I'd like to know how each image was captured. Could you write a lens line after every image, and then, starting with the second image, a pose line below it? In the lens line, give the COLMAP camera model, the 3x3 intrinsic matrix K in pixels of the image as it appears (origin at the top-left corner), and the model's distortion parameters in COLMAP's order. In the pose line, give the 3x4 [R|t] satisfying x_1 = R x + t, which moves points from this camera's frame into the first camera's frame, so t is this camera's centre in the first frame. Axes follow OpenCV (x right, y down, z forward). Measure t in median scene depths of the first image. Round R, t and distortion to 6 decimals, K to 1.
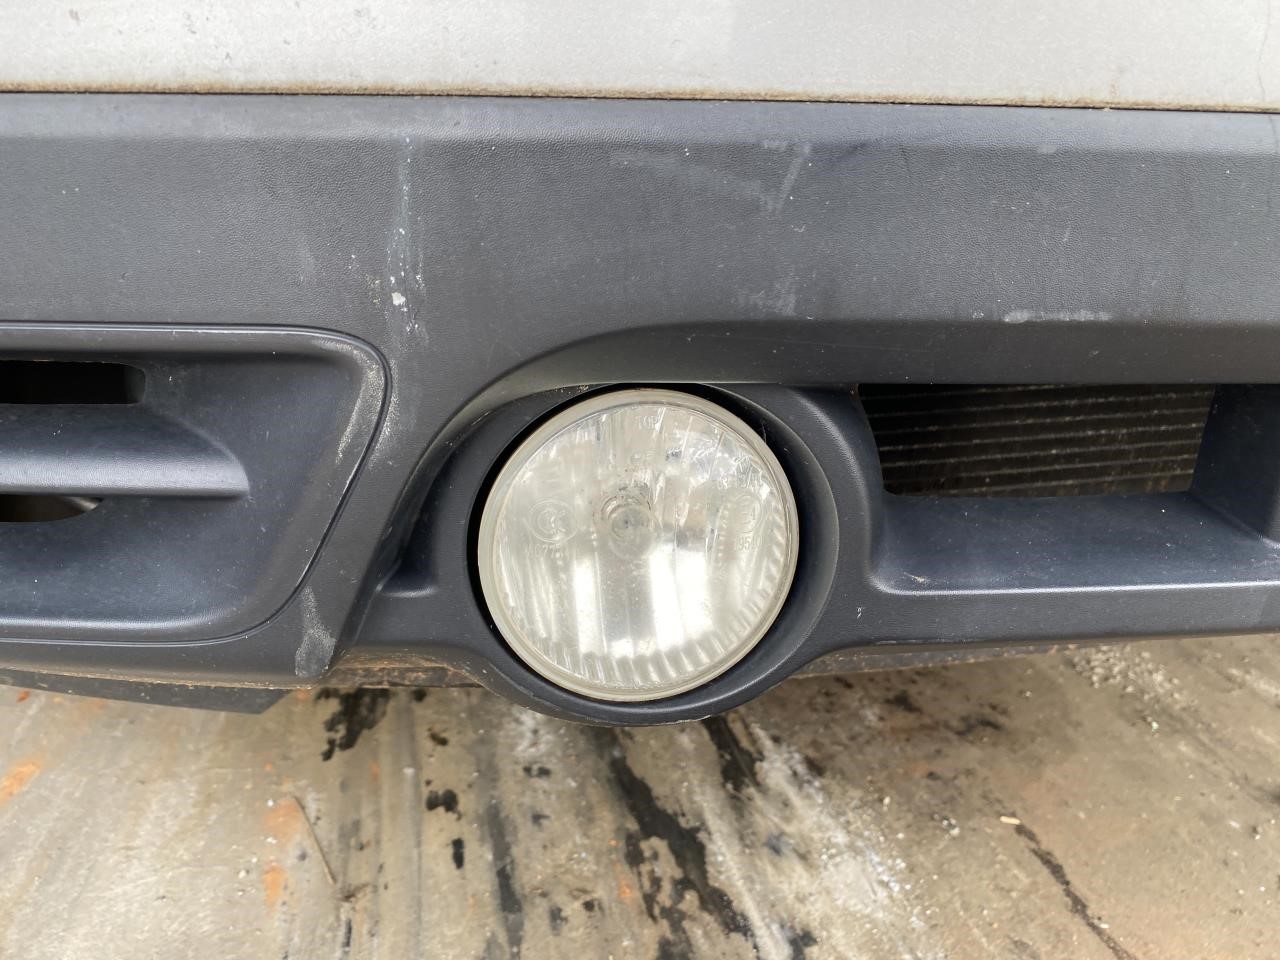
lens RADIAL K [[986.1, 0, 641.7], [0, 986.1, 476.9], [0, 0, 1]] dist [0.010276, -0.019126]
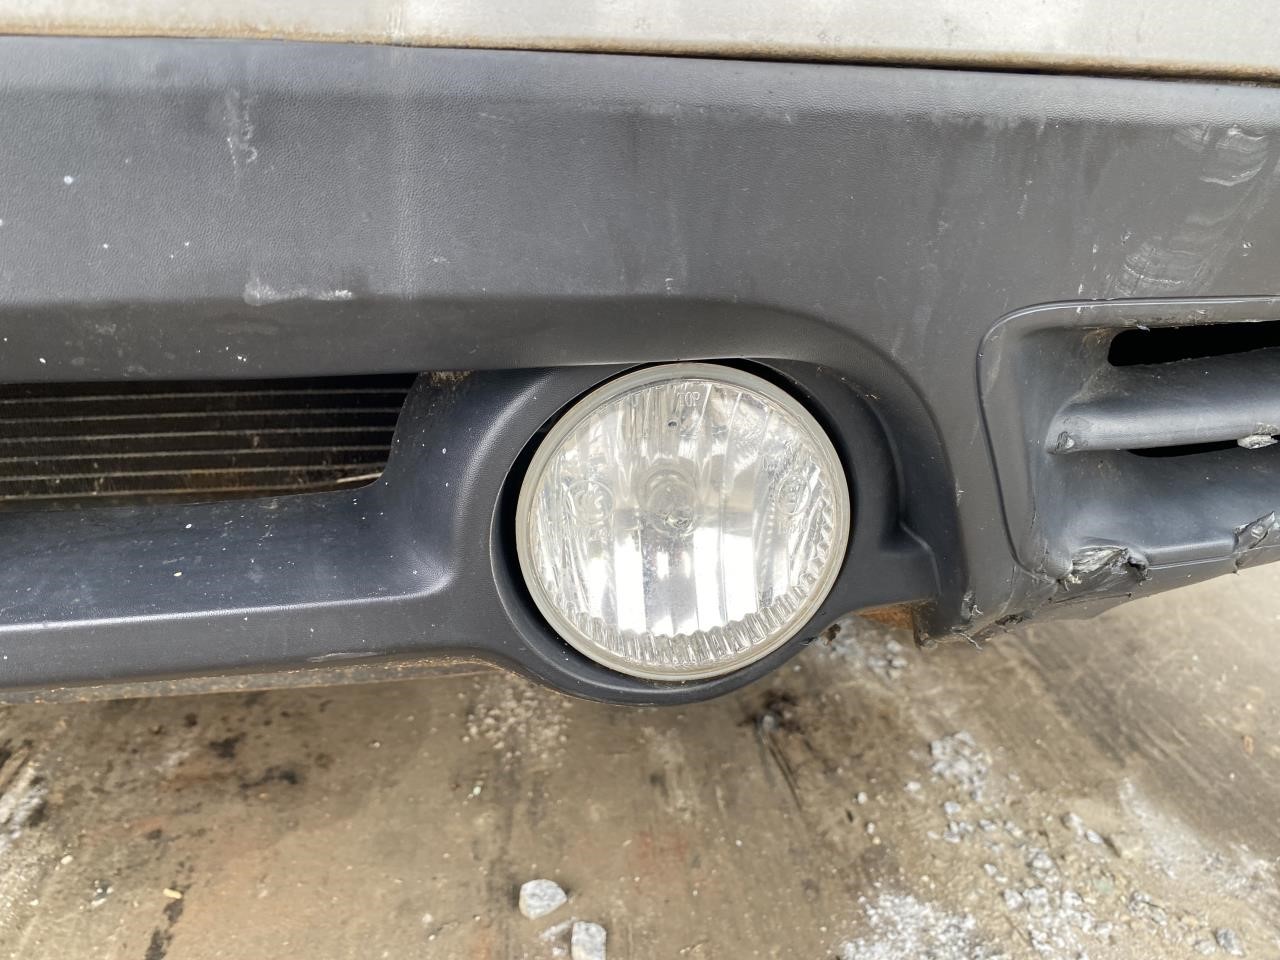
lens RADIAL K [[986.1, 0, 626.2], [0, 986.1, 484.4], [0, 0, 1]] dist [0.010276, -0.019126]
pose [[0.993954, 0.028714, -0.105973, 0.899719], [-0.028081, 0.999578, 0.007459, -0.033036], [0.106143, -0.004438, 0.994341, 0.187441]]
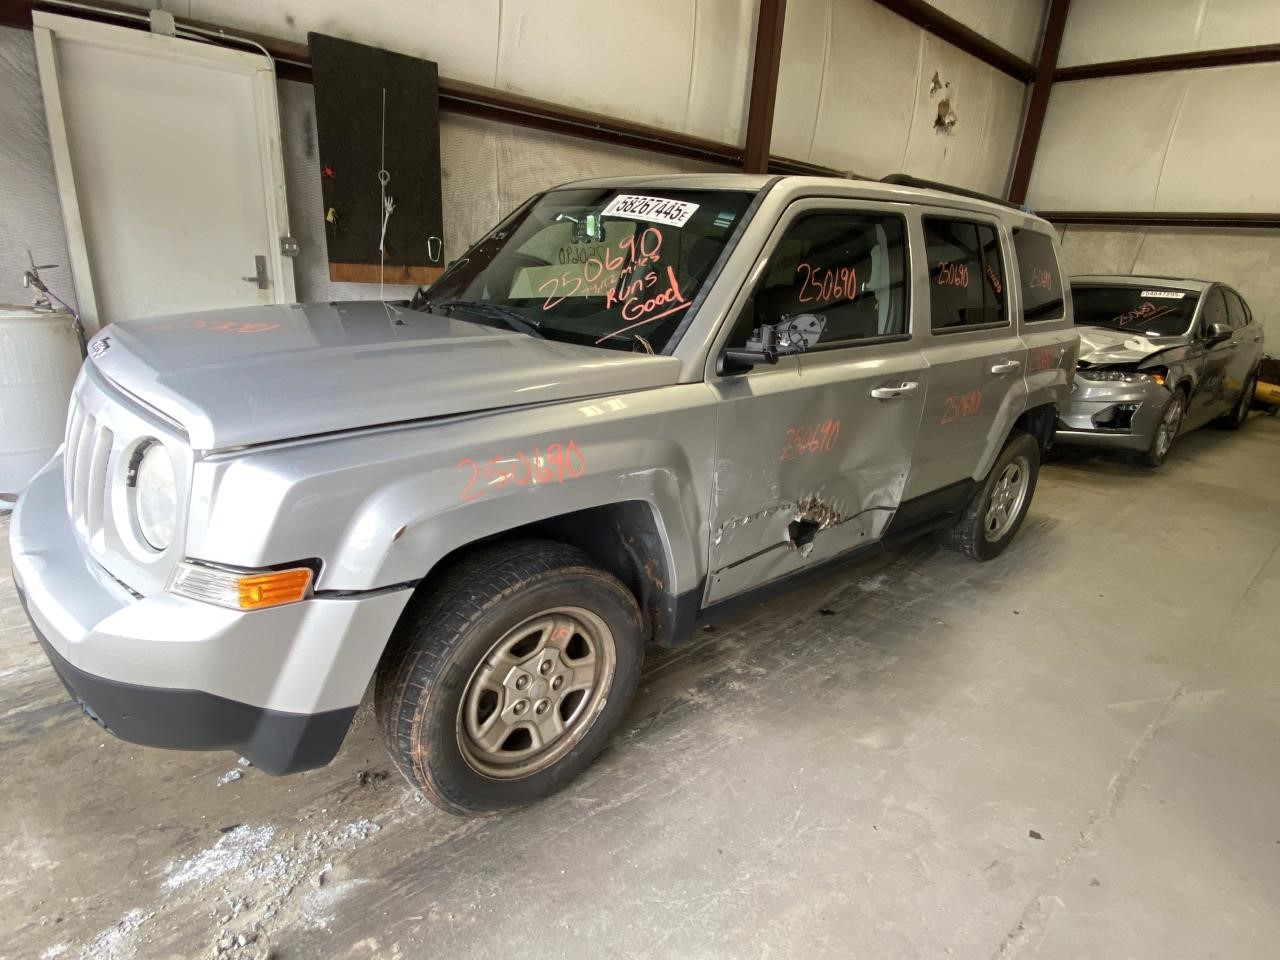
lens RADIAL K [[697.1, 0, 638.8], [0, 697.1, 475.6], [0, 0, 1]] dist [-0.000059, -0.005510]
pose [[0.487516, 0.267740, -0.831050, 2.986618], [-0.351317, 0.931524, 0.094018, -1.168915], [0.799315, 0.246127, 0.548195, 0.625340]]
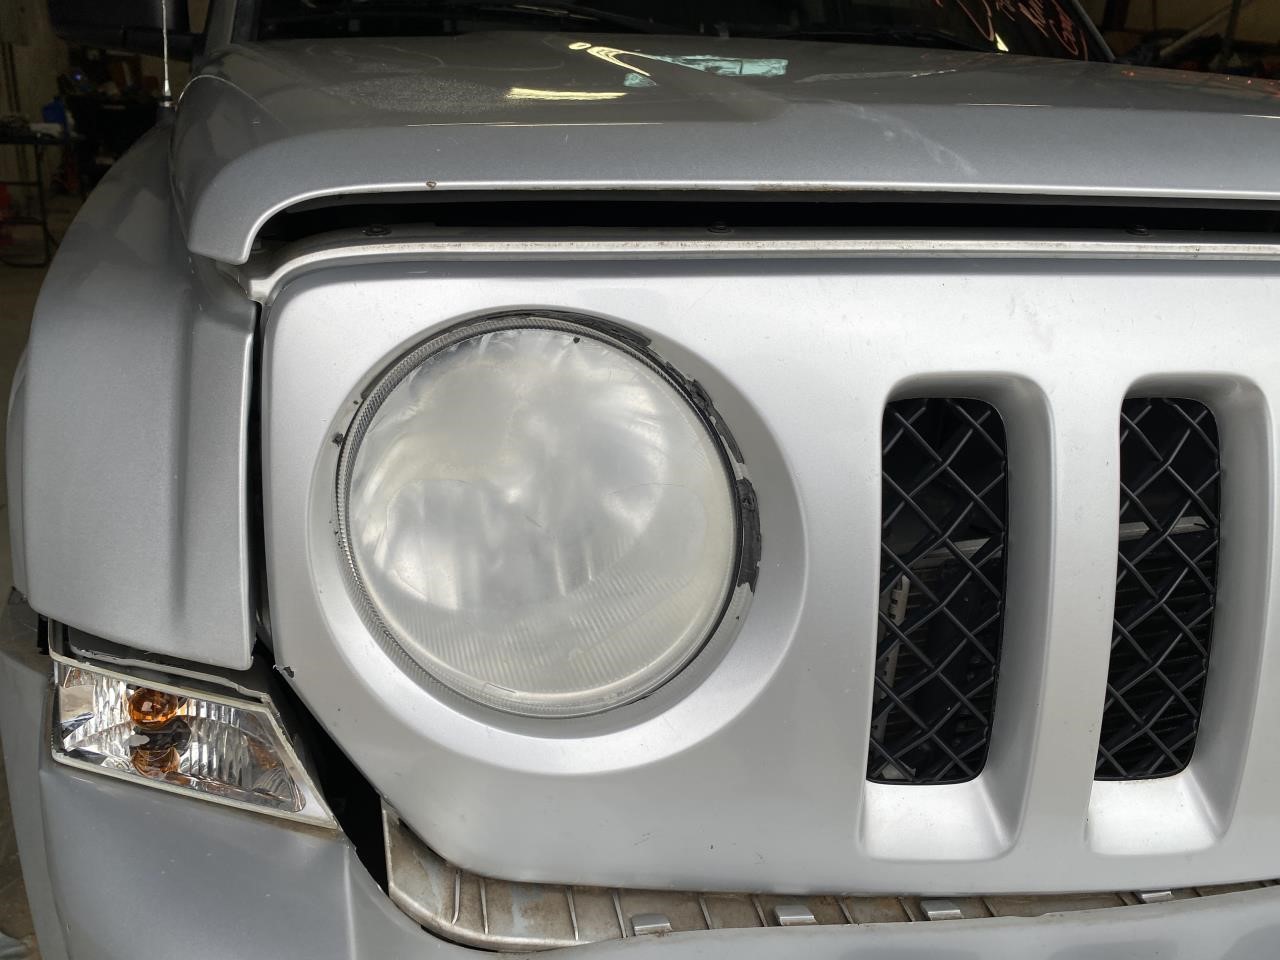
lens RADIAL K [[986.1, 0, 623.0], [0, 986.1, 470.7], [0, 0, 1]] dist [0.010276, -0.019126]
pose [[0.994804, -0.009567, 0.101358, -0.286279], [0.009170, 0.999948, 0.004375, -0.560502], [-0.101394, -0.003423, 0.994840, -0.241374]]
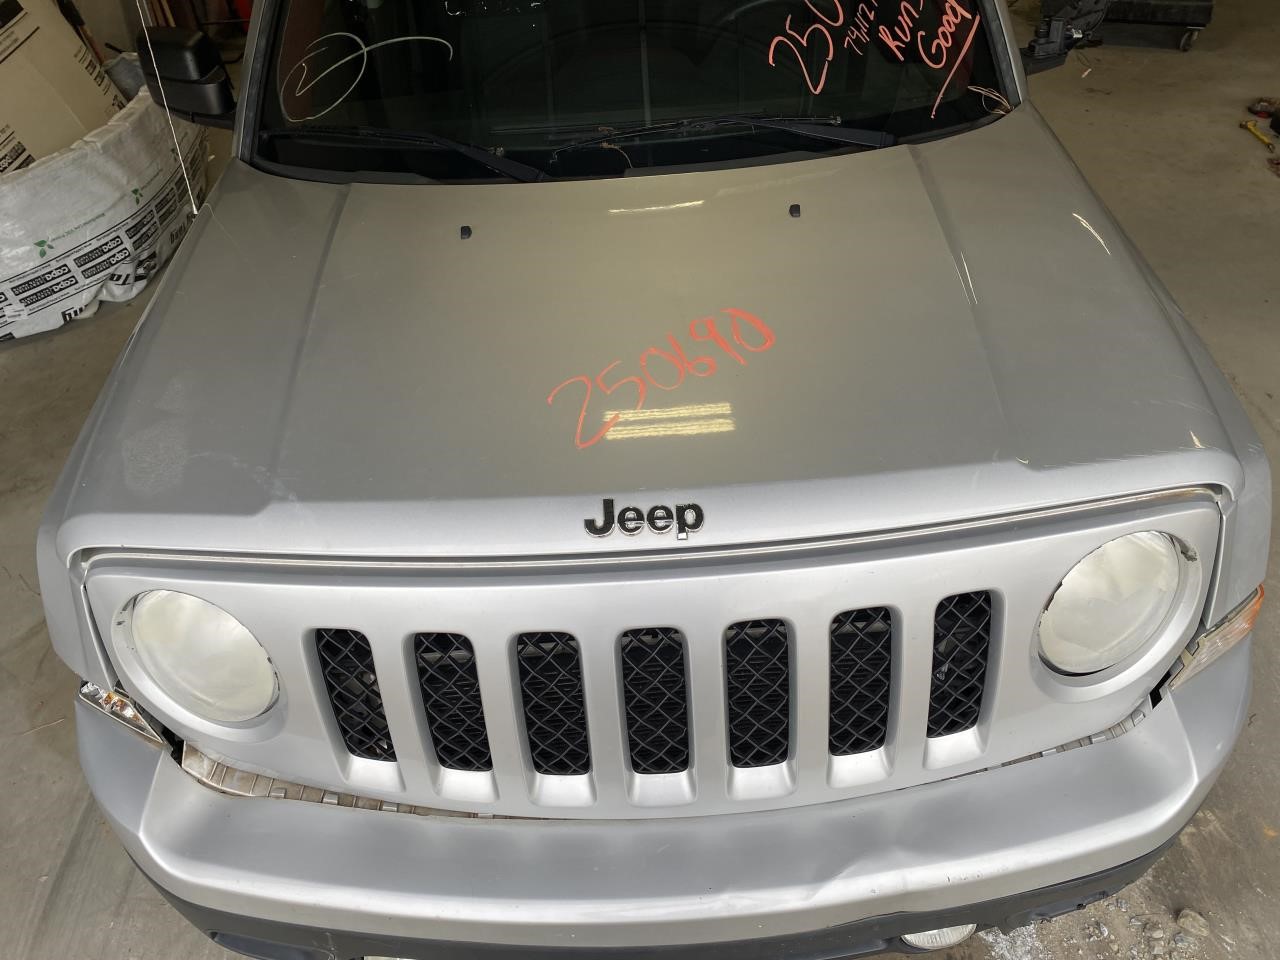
lens RADIAL K [[986.1, 0, 641.1], [0, 986.1, 471.0], [0, 0, 1]] dist [0.010276, -0.019126]
pose [[0.981808, 0.039920, -0.185635, 0.671171], [0.020257, 0.950050, 0.311441, -1.261357], [0.188795, -0.309535, 0.931957, -0.836798]]
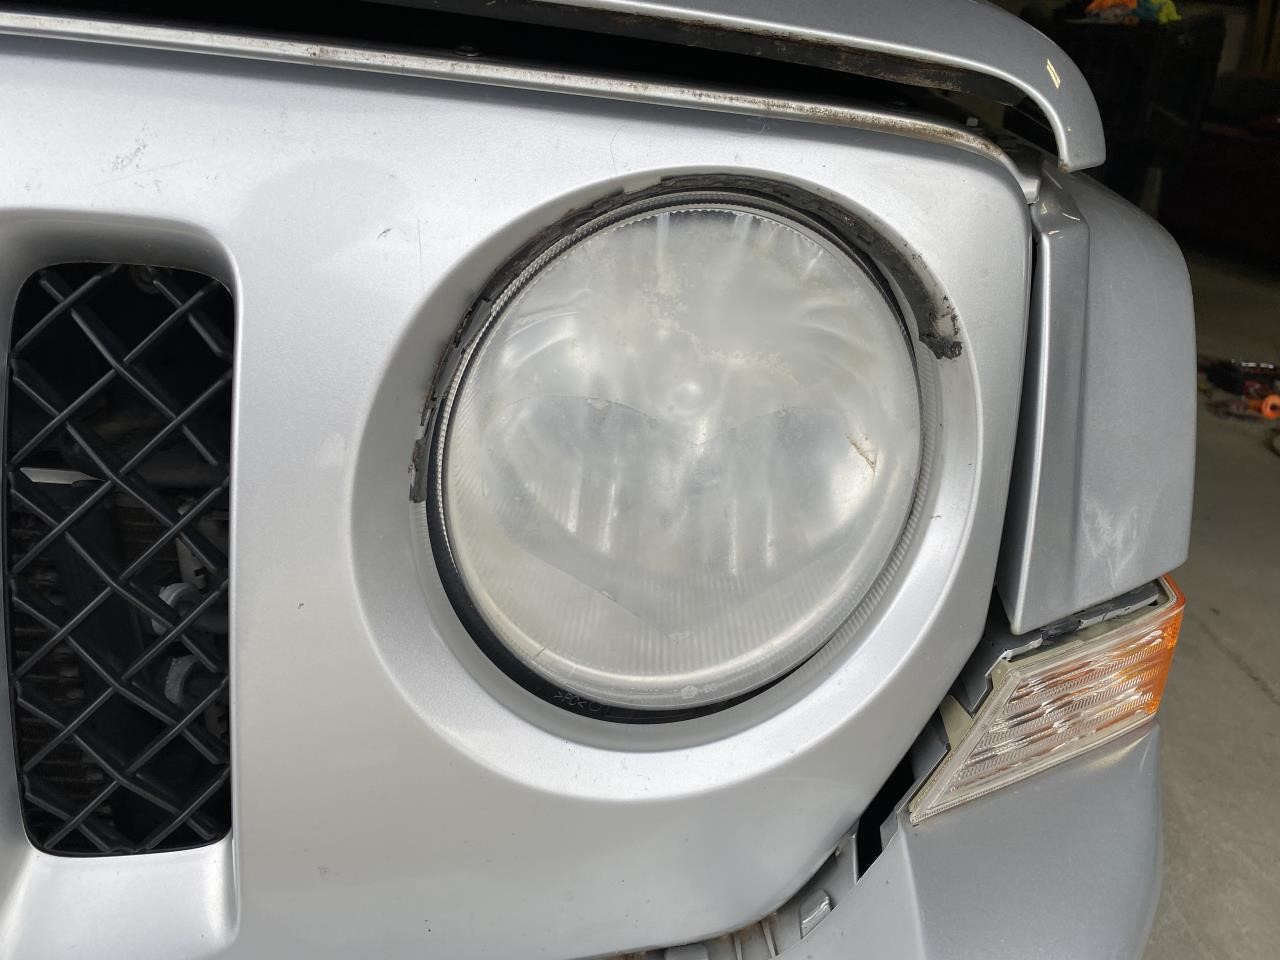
lens RADIAL K [[986.1, 0, 621.8], [0, 986.1, 468.9], [0, 0, 1]] dist [0.010276, -0.019126]
pose [[0.974836, 0.118822, -0.188615, 1.159103], [-0.116889, 0.992915, 0.021380, -0.587647], [0.189819, 0.001205, 0.981818, 0.166164]]
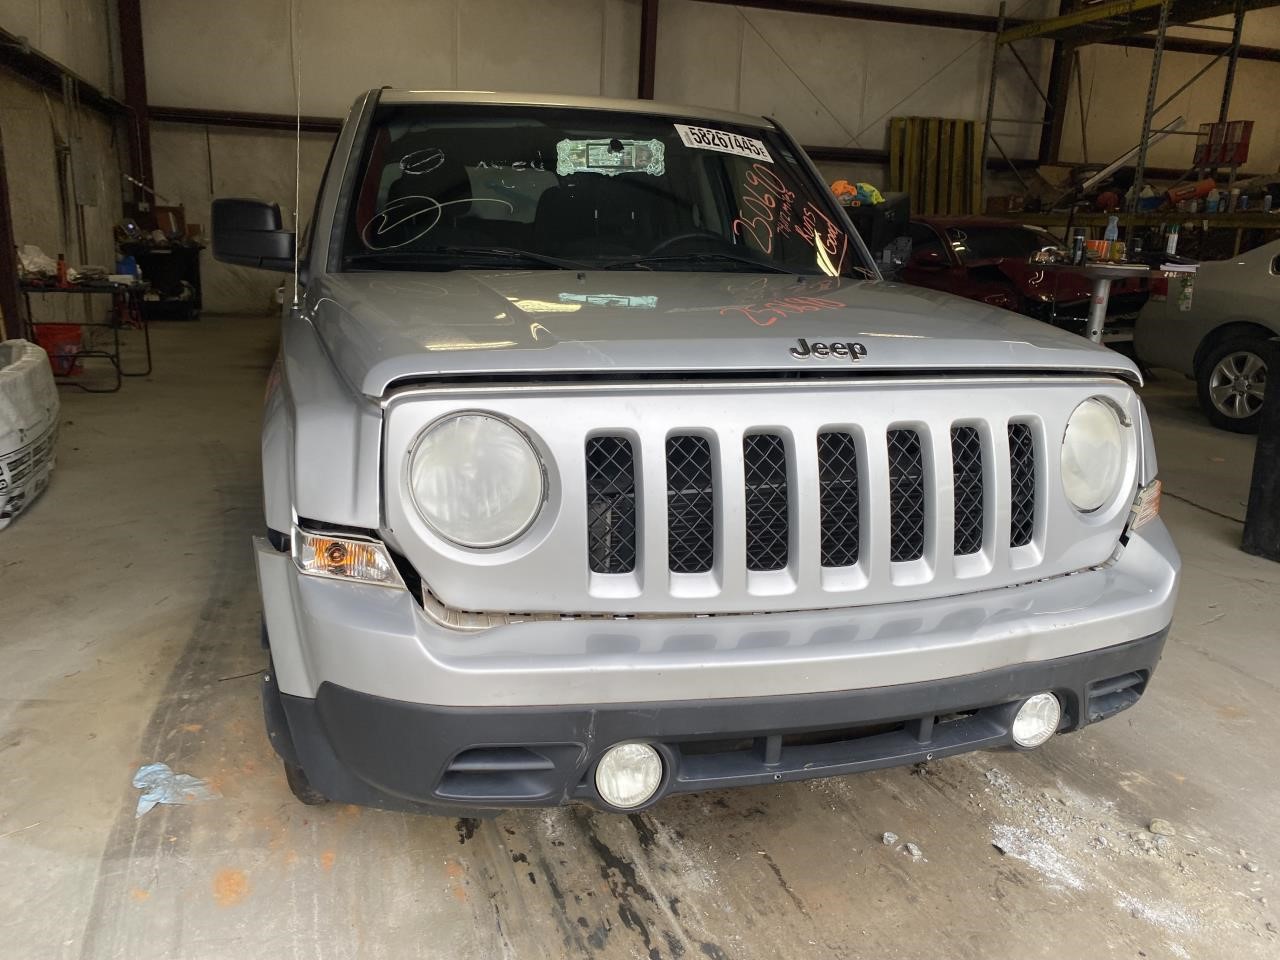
lens RADIAL K [[986.1, 0, 627.6], [0, 986.1, 474.2], [0, 0, 1]] dist [0.010276, -0.019126]
pose [[0.994815, -0.017723, 0.100145, -0.176260], [0.028020, 0.994352, -0.102364, -0.338335], [-0.097765, 0.104639, 0.989693, -1.481754]]
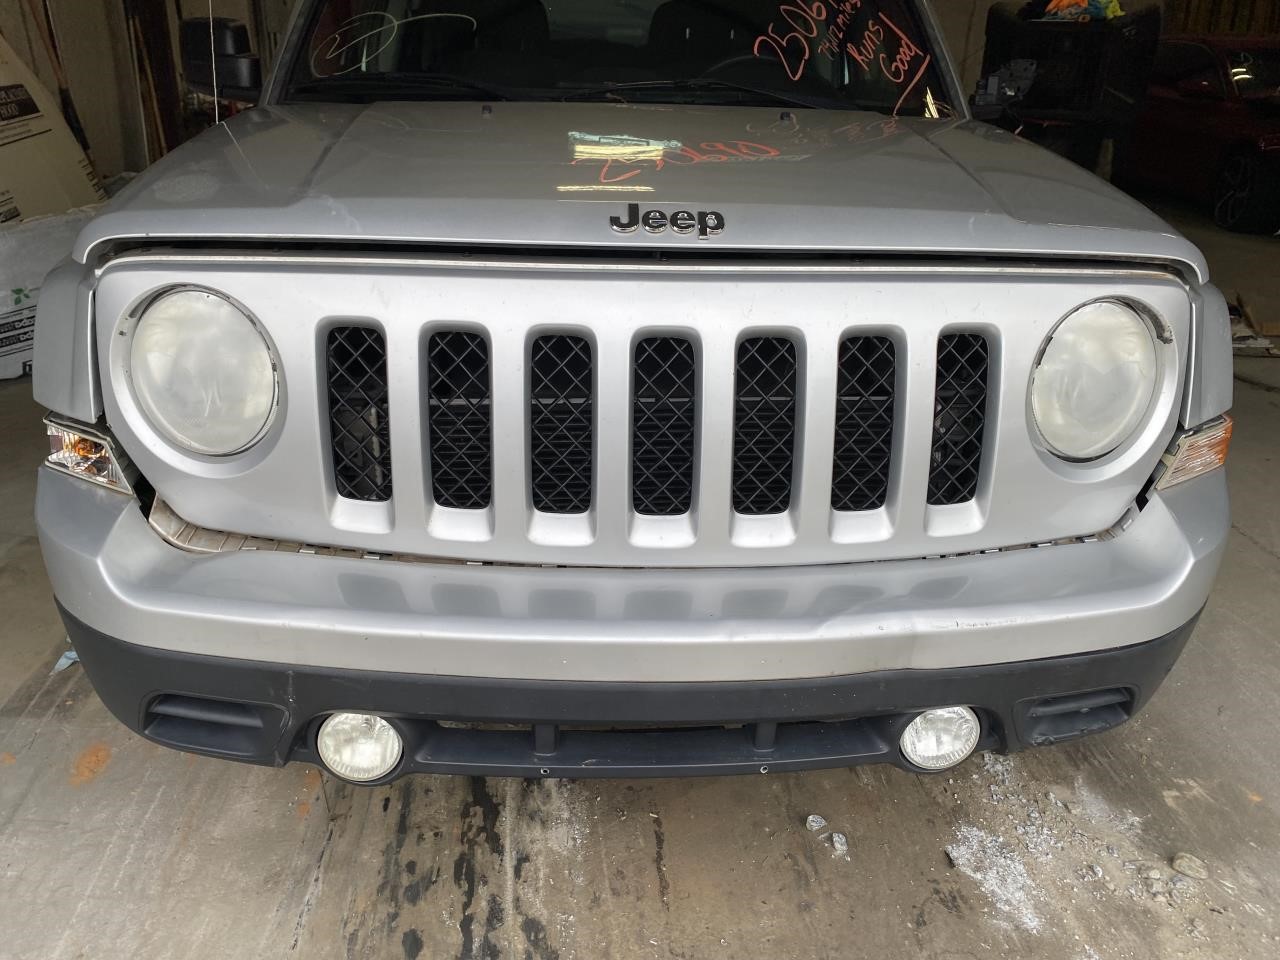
lens RADIAL K [[986.1, 0, 625.9], [0, 986.1, 462.5], [0, 0, 1]] dist [0.010276, -0.019126]
pose [[0.989308, 0.055465, -0.134880, 0.579324], [-0.049414, 0.997634, 0.047800, -0.491617], [0.137212, -0.040624, 0.989708, -1.030910]]
